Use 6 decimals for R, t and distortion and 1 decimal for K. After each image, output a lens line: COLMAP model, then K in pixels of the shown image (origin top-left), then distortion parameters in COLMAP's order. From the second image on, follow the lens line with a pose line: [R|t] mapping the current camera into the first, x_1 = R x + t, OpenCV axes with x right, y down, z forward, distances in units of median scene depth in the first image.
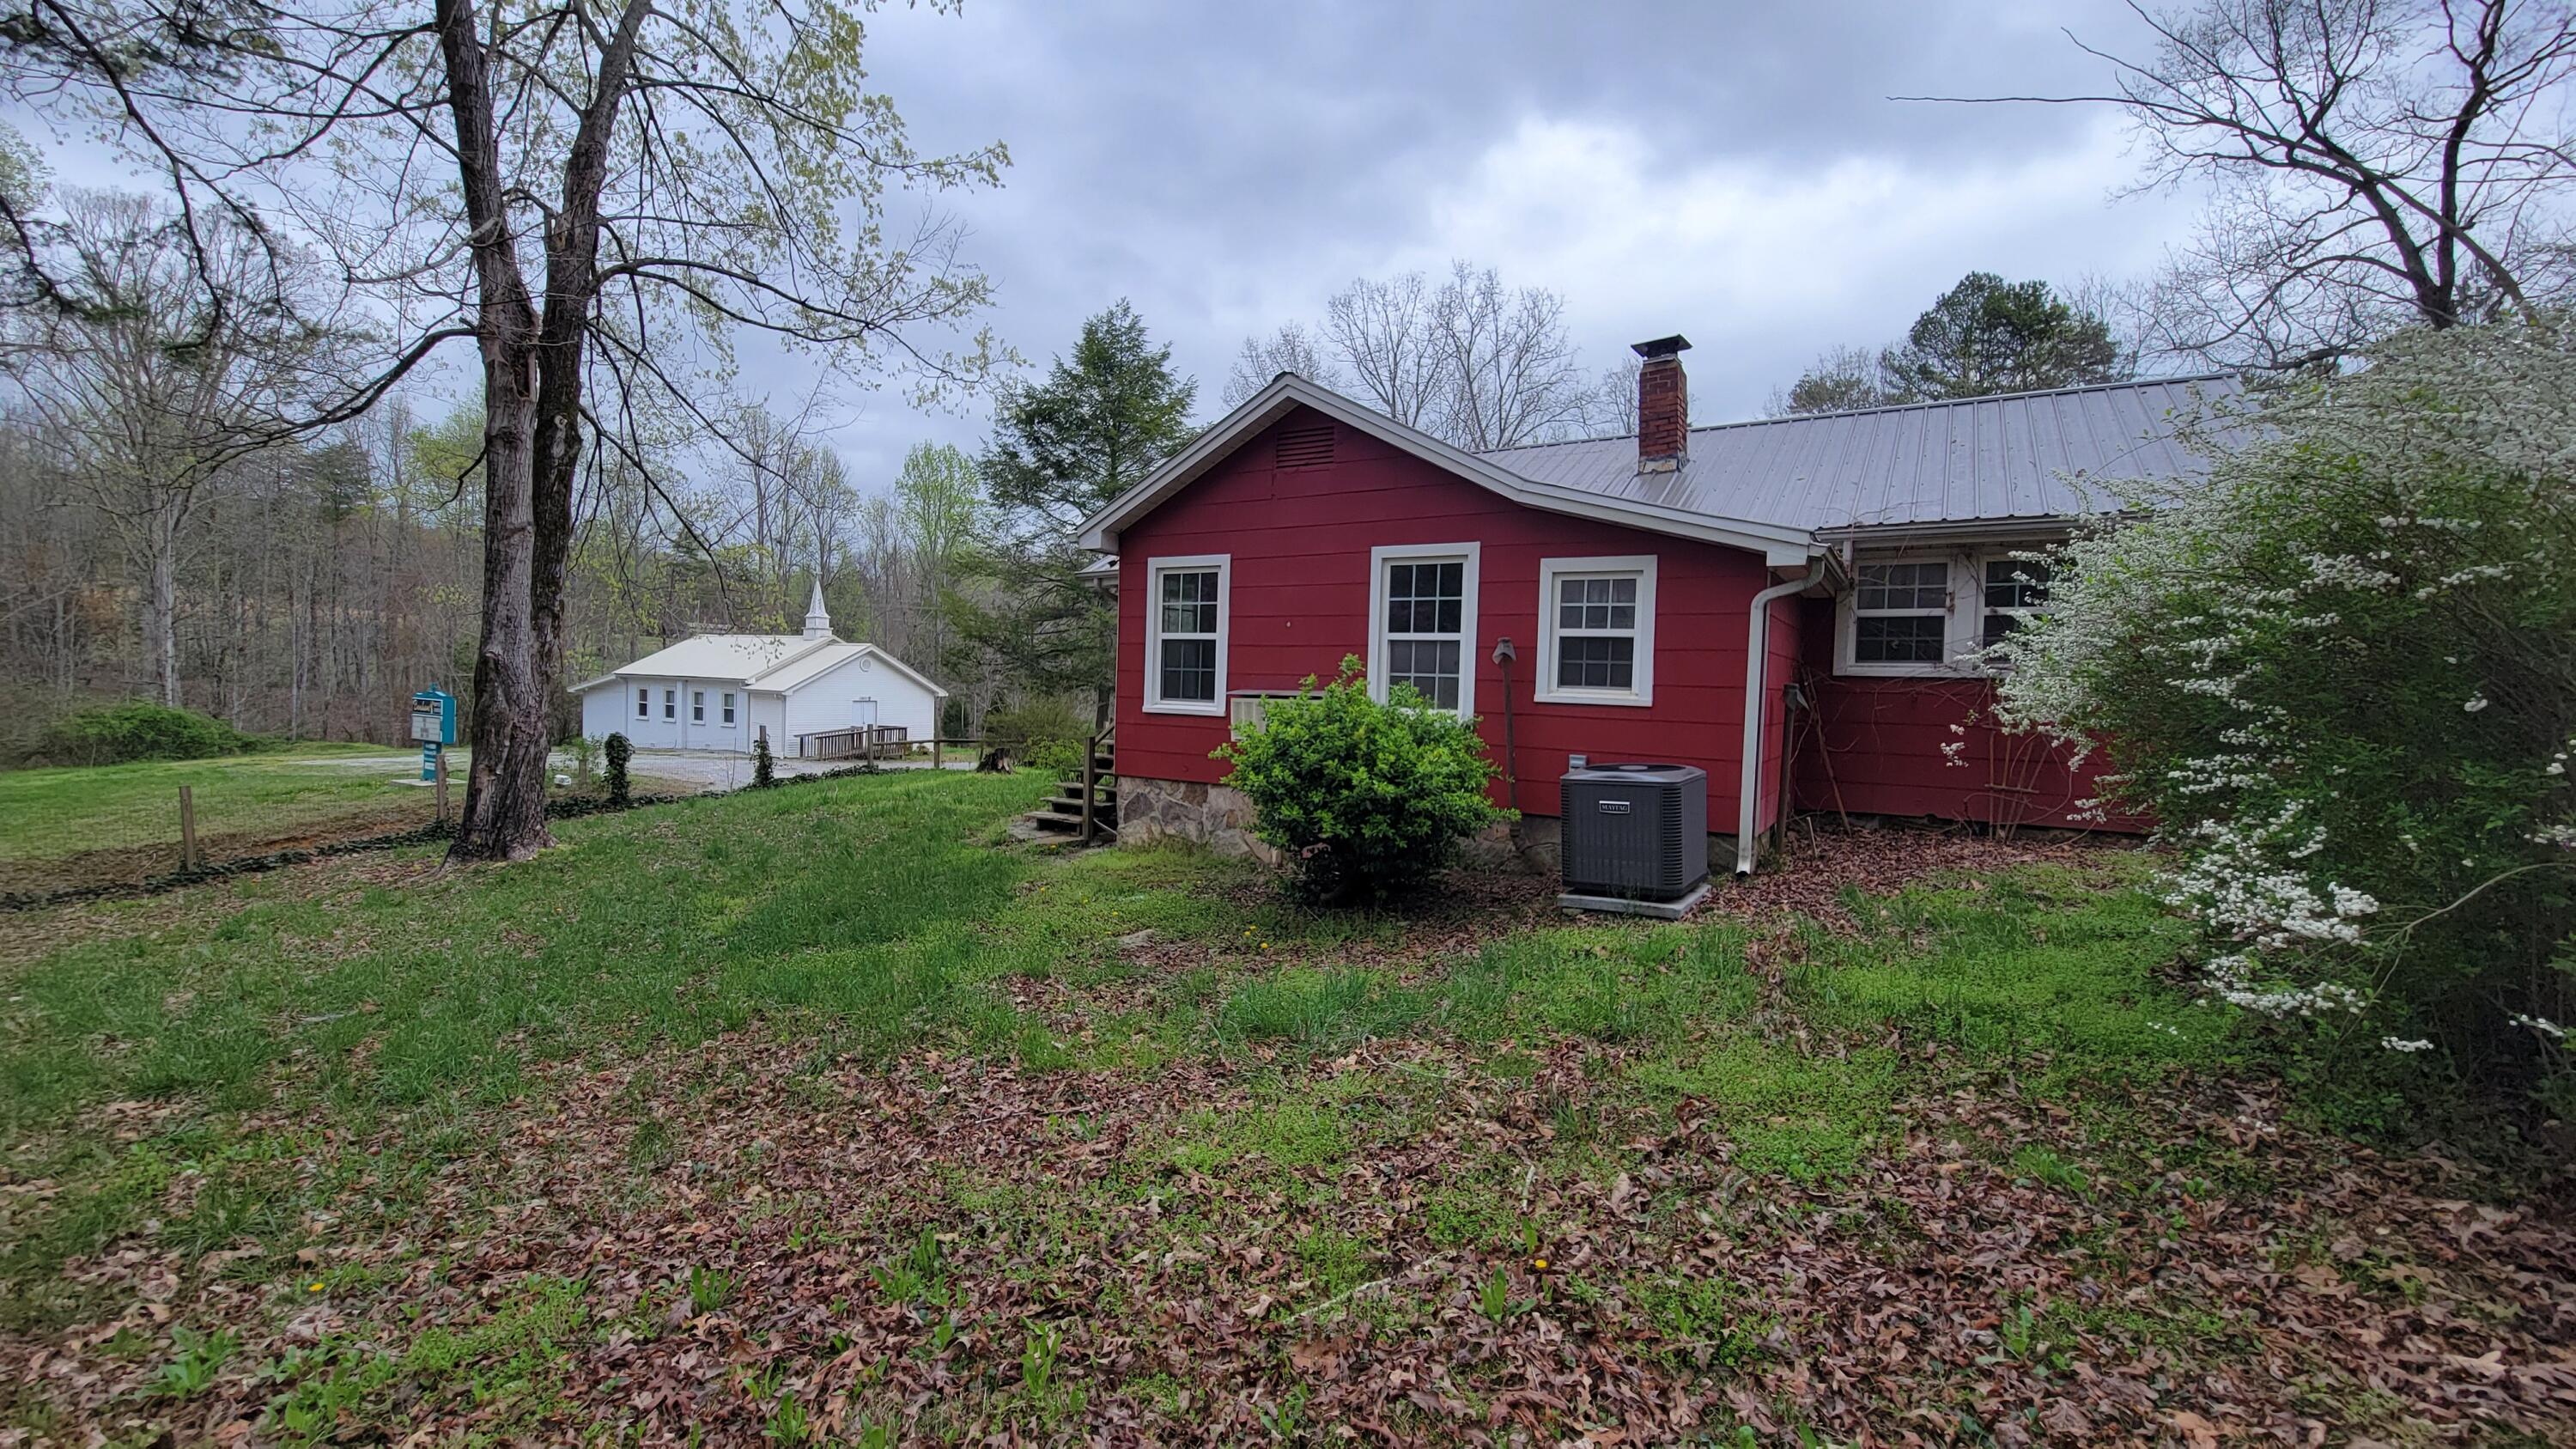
lens RADIAL K [[1041.7, 0, 1285.9], [0, 1041.7, 724.0], [0, 0, 1]] dist [0.000176, -0.000022]
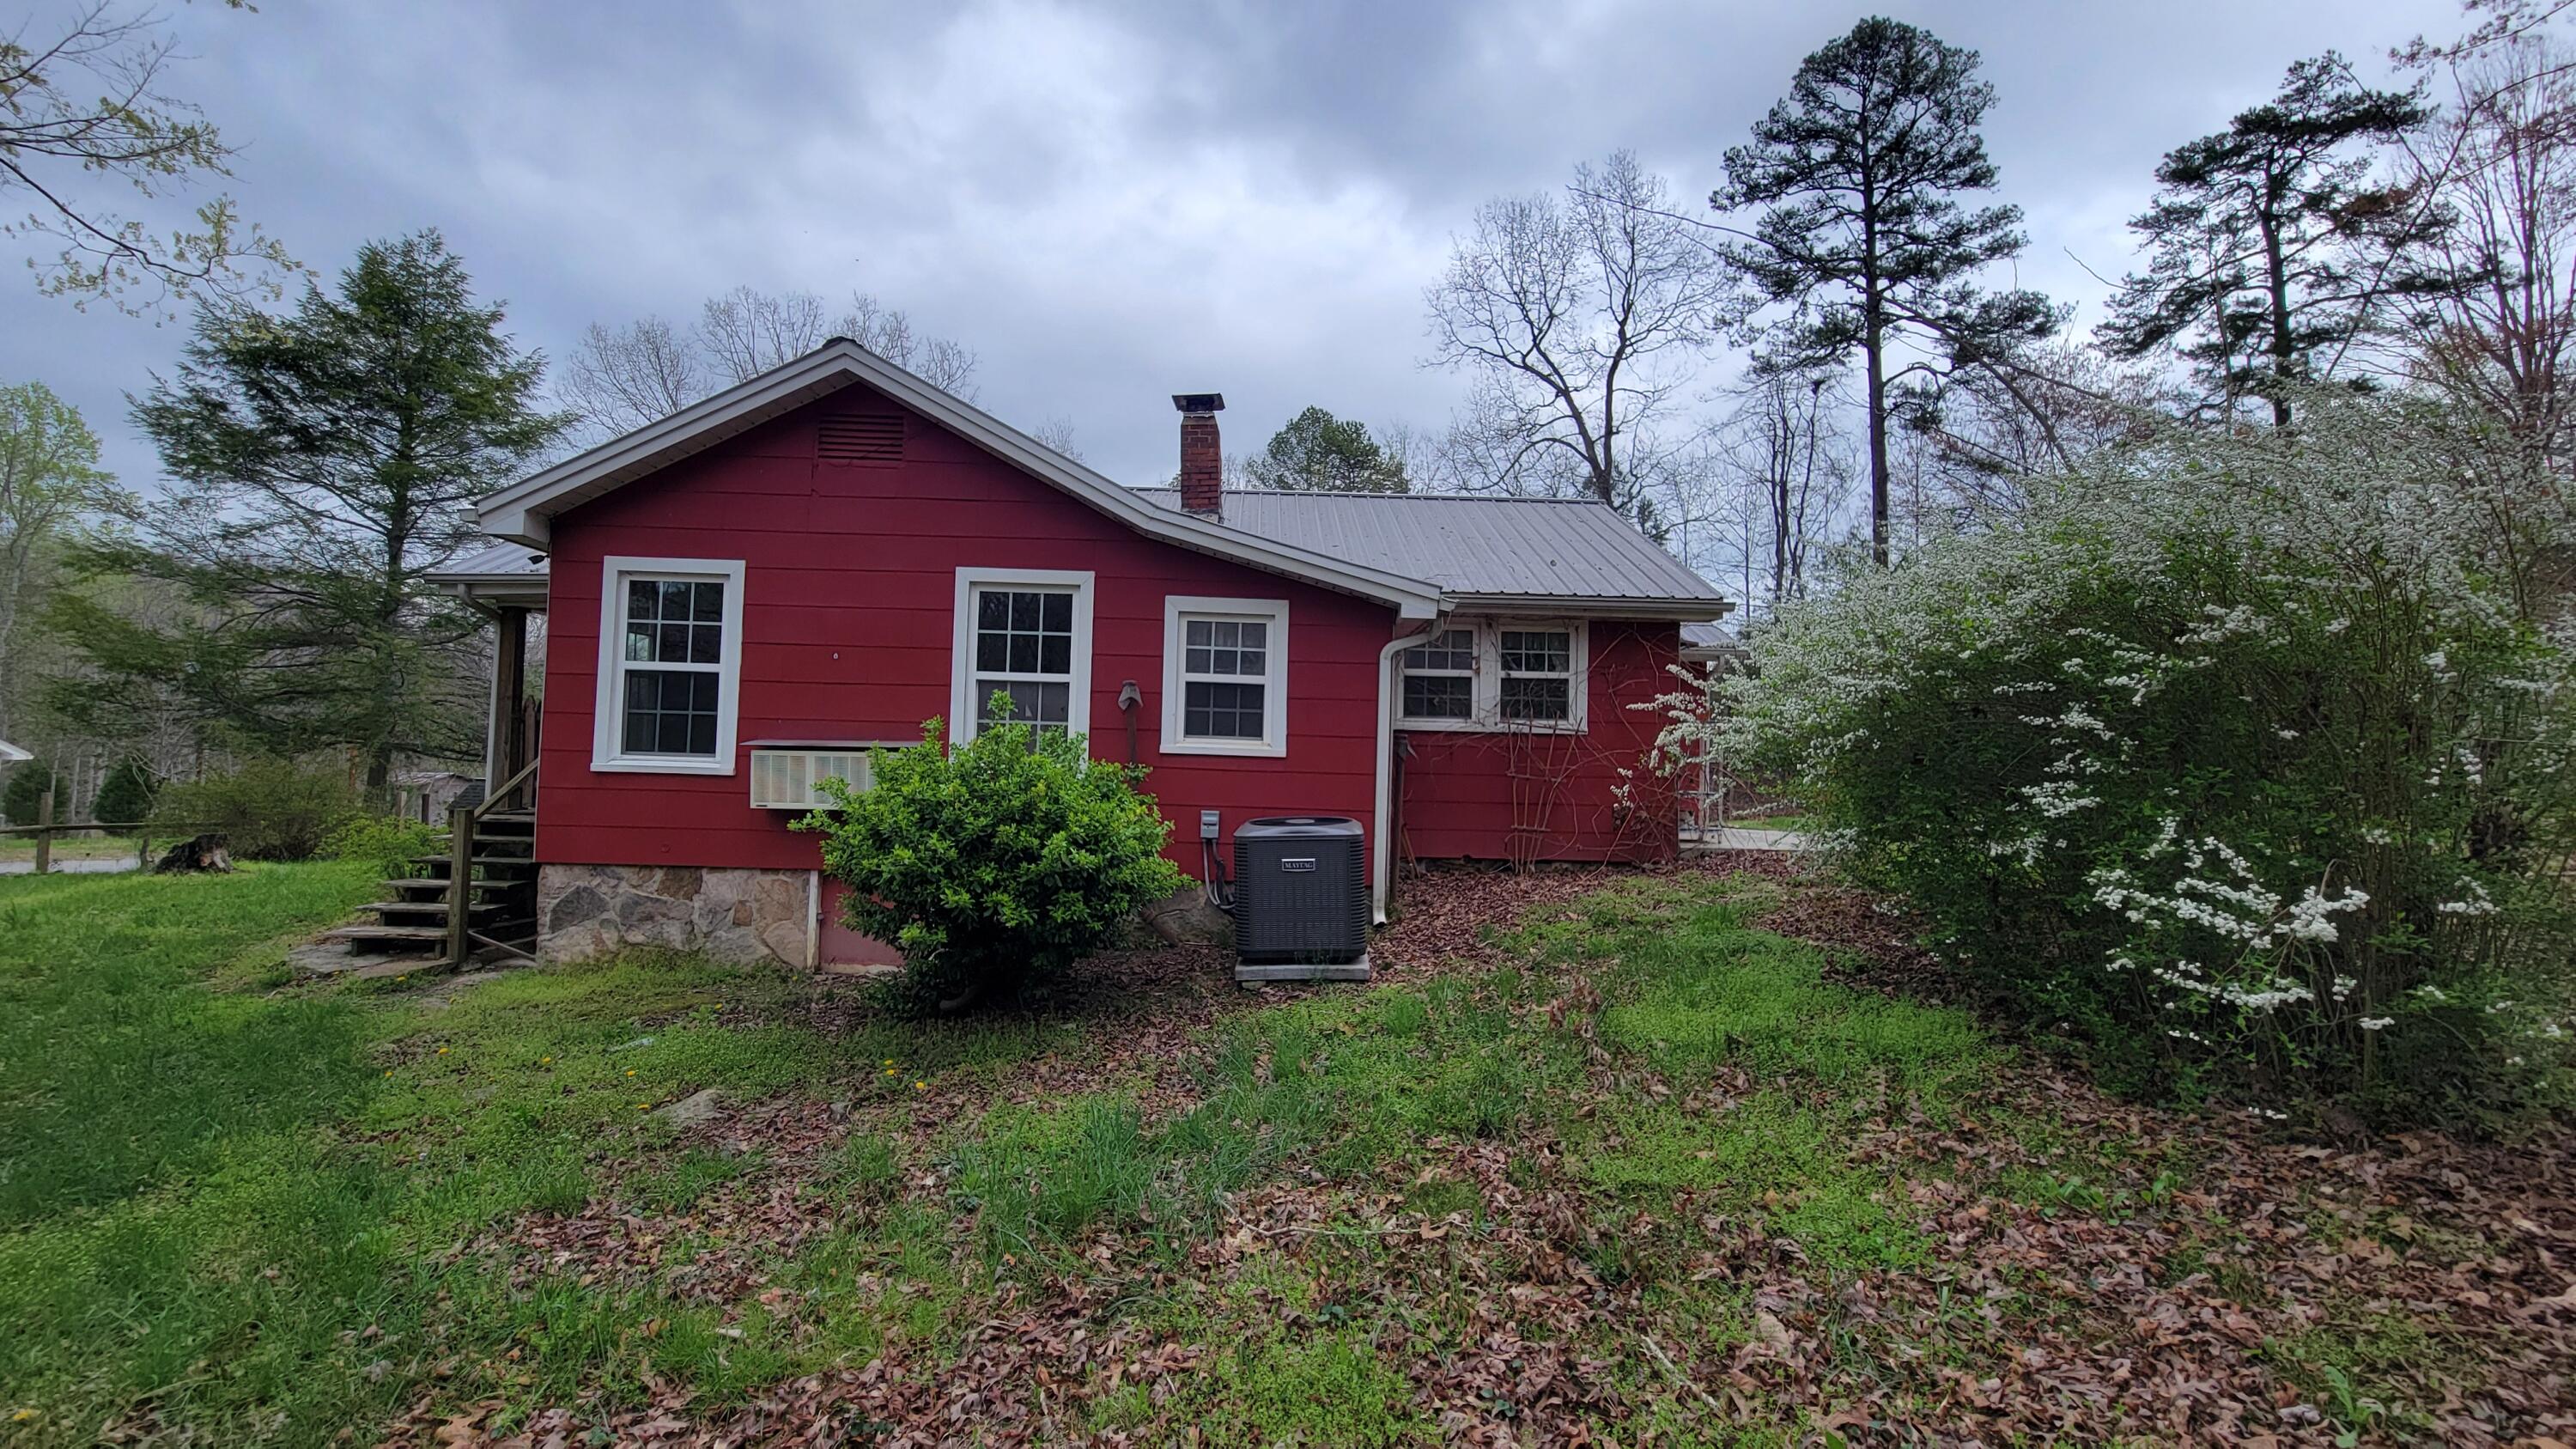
lens RADIAL K [[1041.7, 0, 1290.5], [0, 1041.7, 722.9], [0, 0, 1]] dist [0.000176, -0.000022]
pose [[0.836490, 0.014563, 0.547789, -0.128604], [0.018506, 0.998326, -0.054799, 0.003348], [-0.547670, 0.055977, 0.834820, 0.150132]]
